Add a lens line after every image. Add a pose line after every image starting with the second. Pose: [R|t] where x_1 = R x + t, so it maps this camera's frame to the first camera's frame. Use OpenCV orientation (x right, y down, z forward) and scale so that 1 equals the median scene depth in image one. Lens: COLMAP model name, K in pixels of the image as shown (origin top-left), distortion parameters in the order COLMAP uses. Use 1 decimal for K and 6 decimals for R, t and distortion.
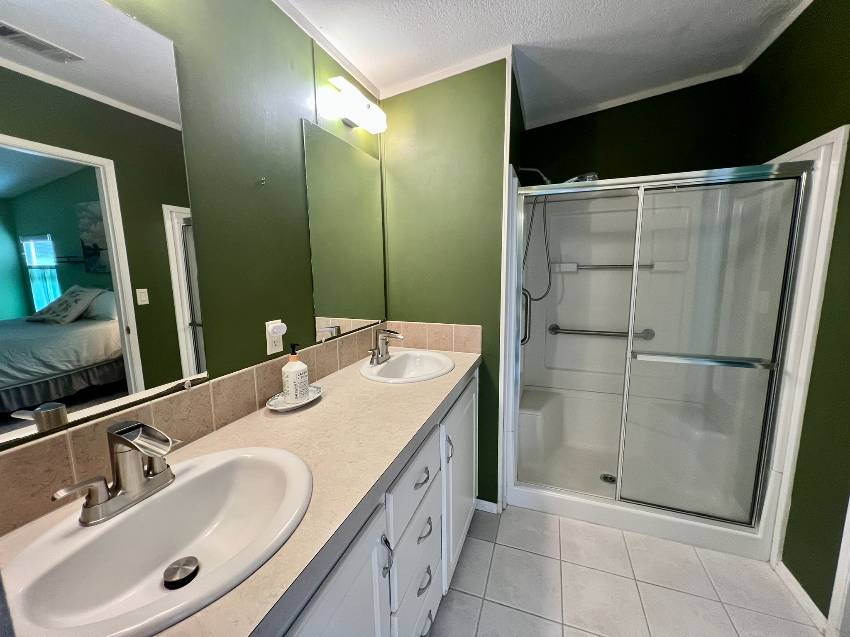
lens RADIAL K [[343.0, 0, 423.0], [0, 343.0, 317.0], [0, 0, 1]] dist [0.000104, 0.000427]
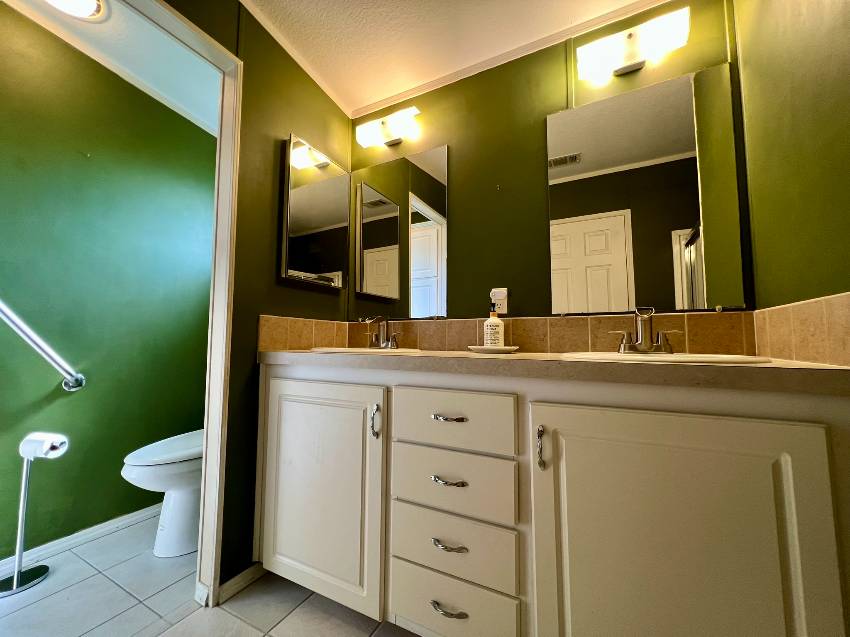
lens RADIAL K [[343.0, 0, 423.0], [0, 343.0, 317.0], [0, 0, 1]] dist [0.000104, 0.000427]
pose [[-0.131320, -0.056133, -0.989750, 0.697114], [-0.148001, 0.988317, -0.036415, 0.164219], [0.980230, 0.141702, -0.138093, 0.726443]]
